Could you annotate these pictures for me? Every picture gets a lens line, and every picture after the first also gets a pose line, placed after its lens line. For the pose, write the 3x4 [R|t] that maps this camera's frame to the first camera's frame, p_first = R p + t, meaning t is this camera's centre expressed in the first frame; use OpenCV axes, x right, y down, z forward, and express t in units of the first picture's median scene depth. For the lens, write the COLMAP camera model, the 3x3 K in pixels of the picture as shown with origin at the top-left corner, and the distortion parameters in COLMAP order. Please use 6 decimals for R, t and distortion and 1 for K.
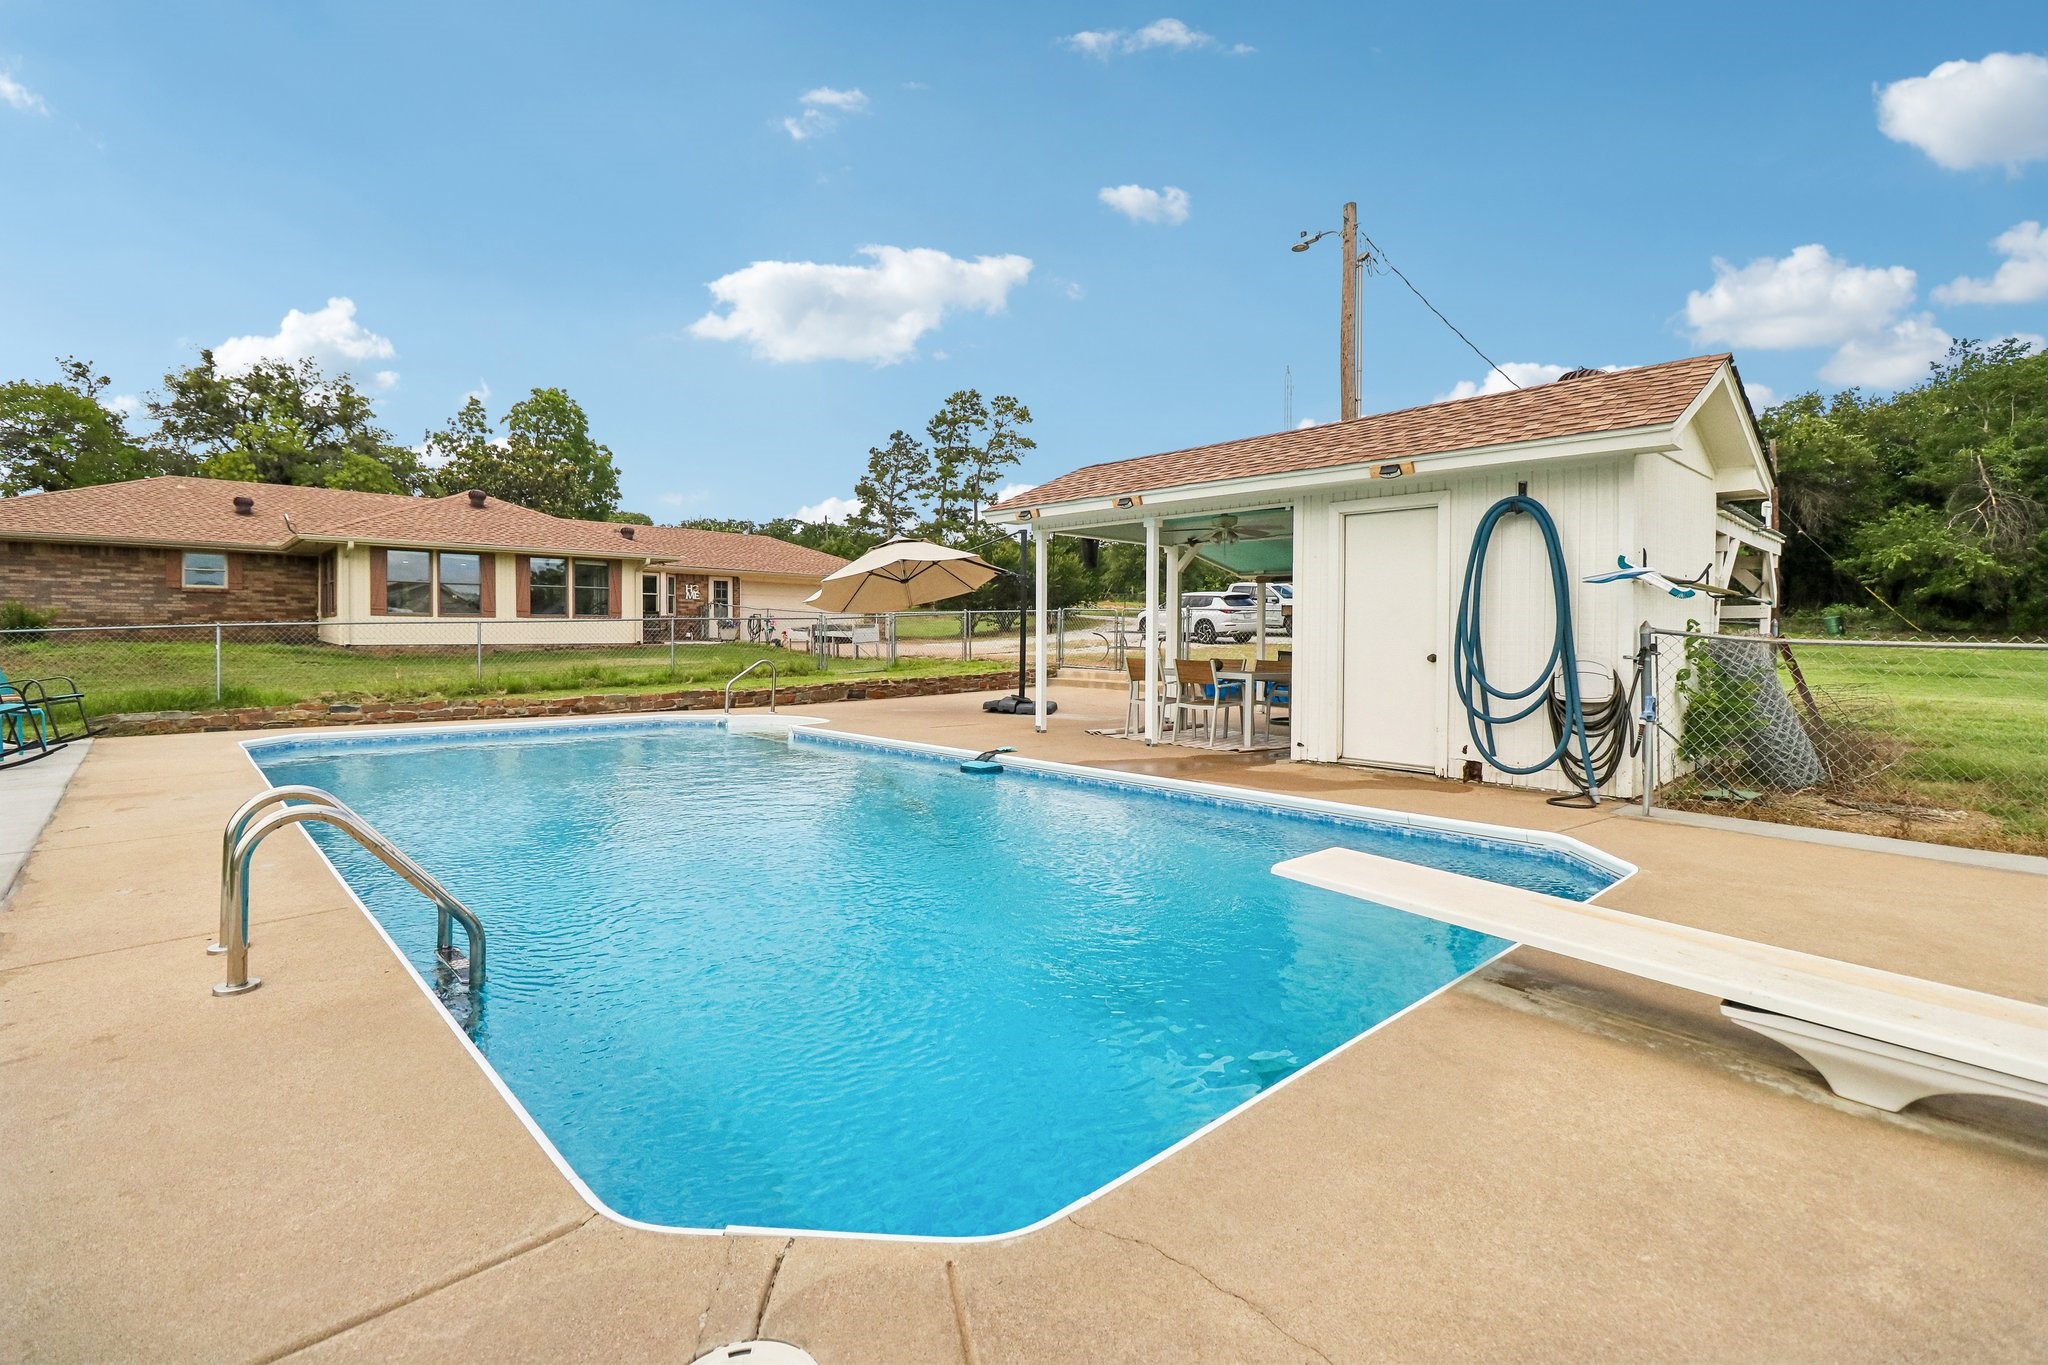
lens RADIAL K [[938.7, 0, 1034.9], [0, 938.7, 641.9], [0, 0, 1]] dist [-0.016087, -0.010547]
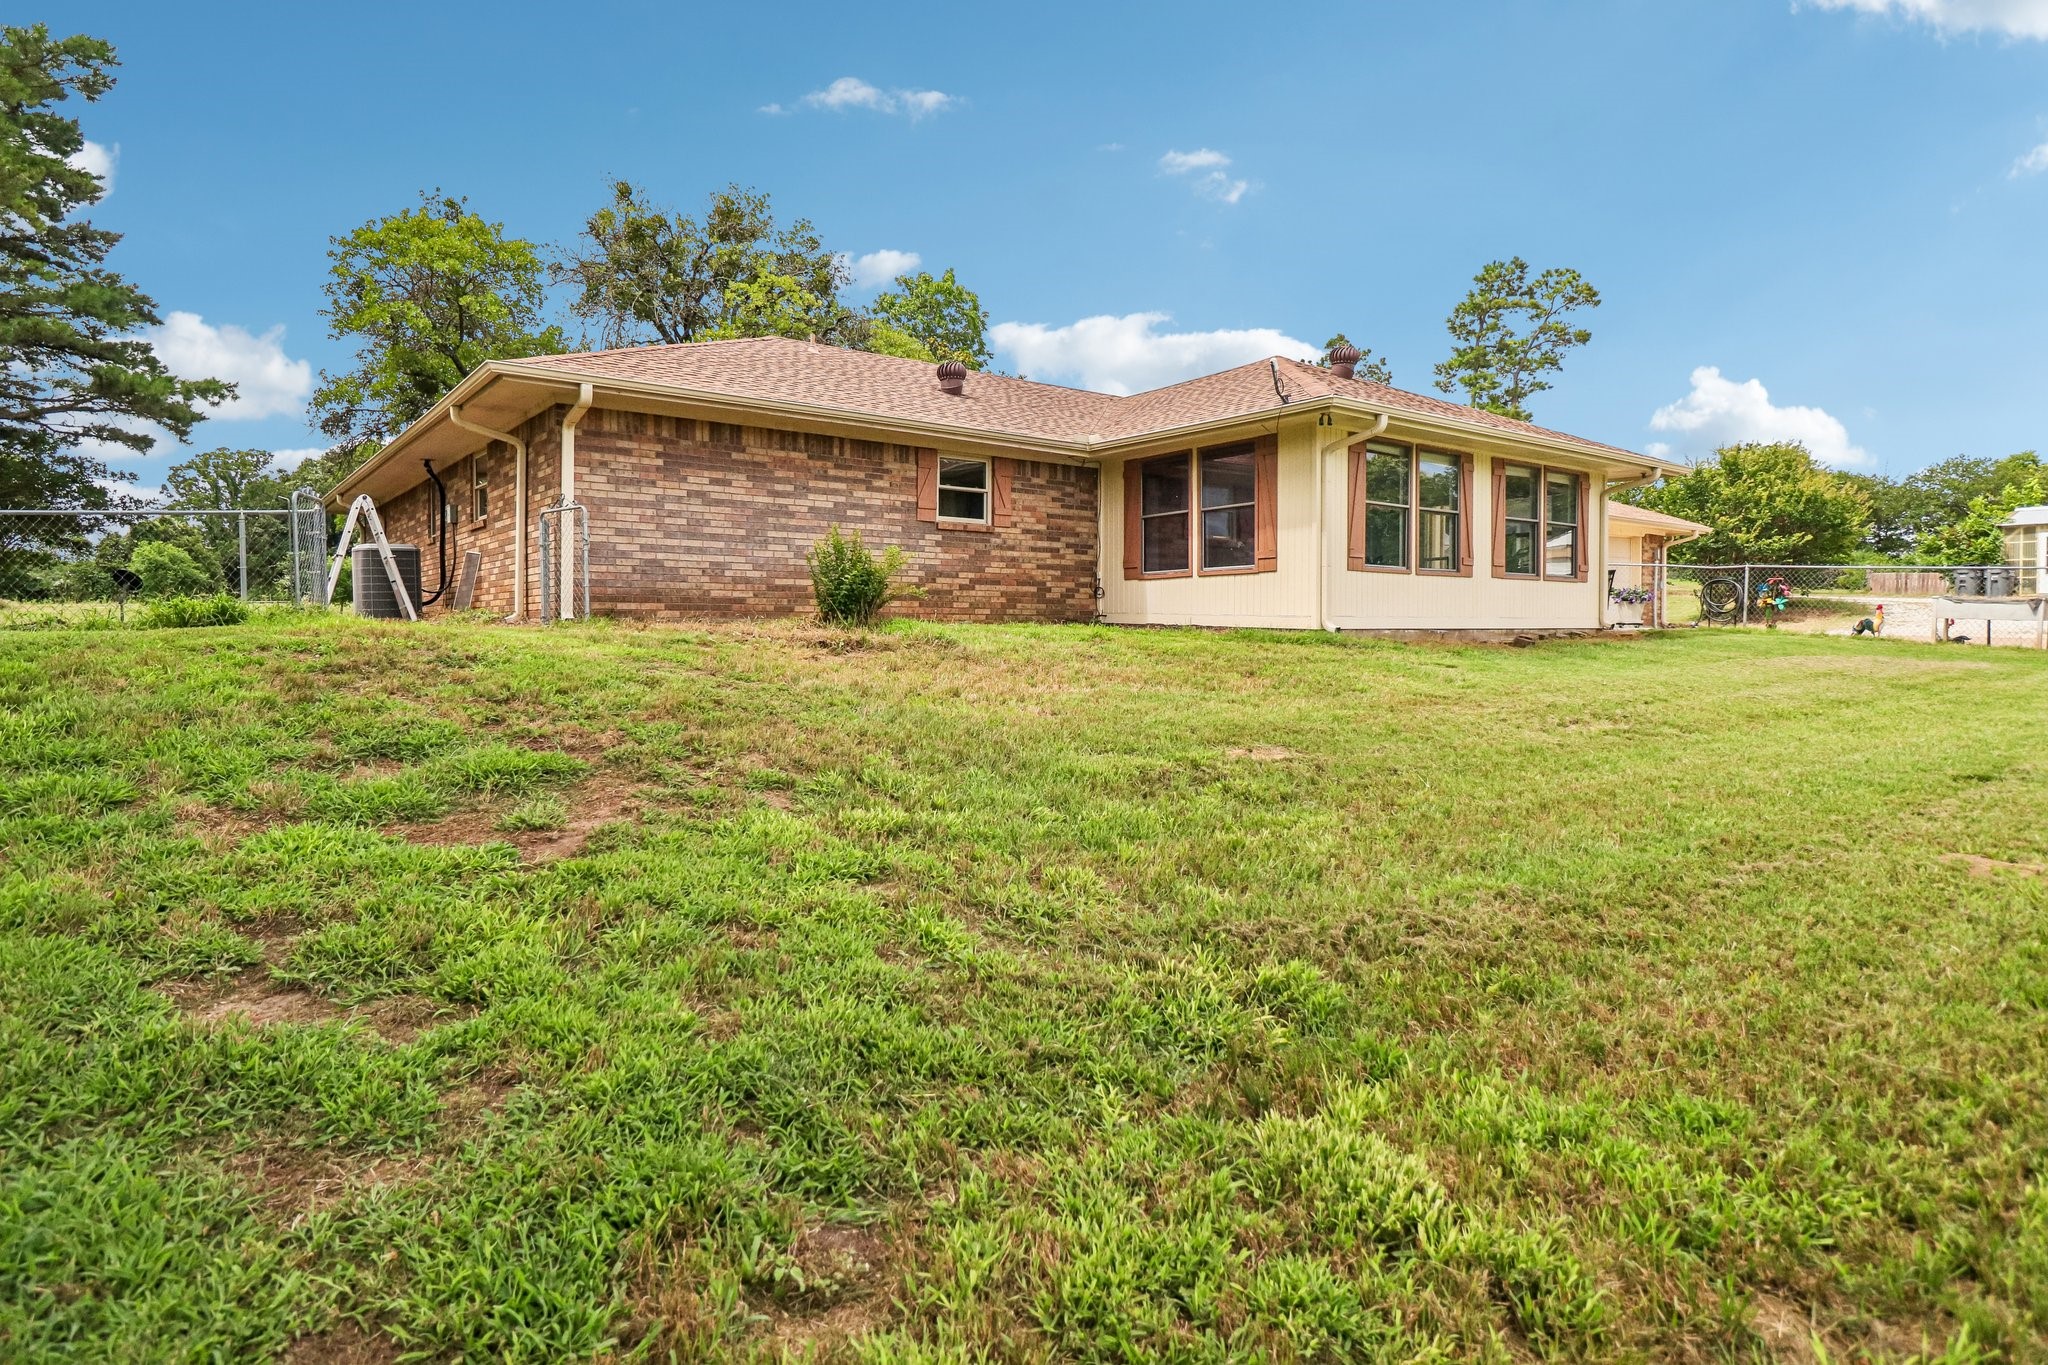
lens RADIAL K [[1130.2, 0, 962.7], [0, 1130.2, 639.3], [0, 0, 1]] dist [-0.024849, -0.000061]
pose [[0.992142, -0.005553, -0.124992, -0.609183], [0.005012, 0.999977, -0.004644, 0.008092], [0.125015, 0.003981, 0.992147, 0.264740]]
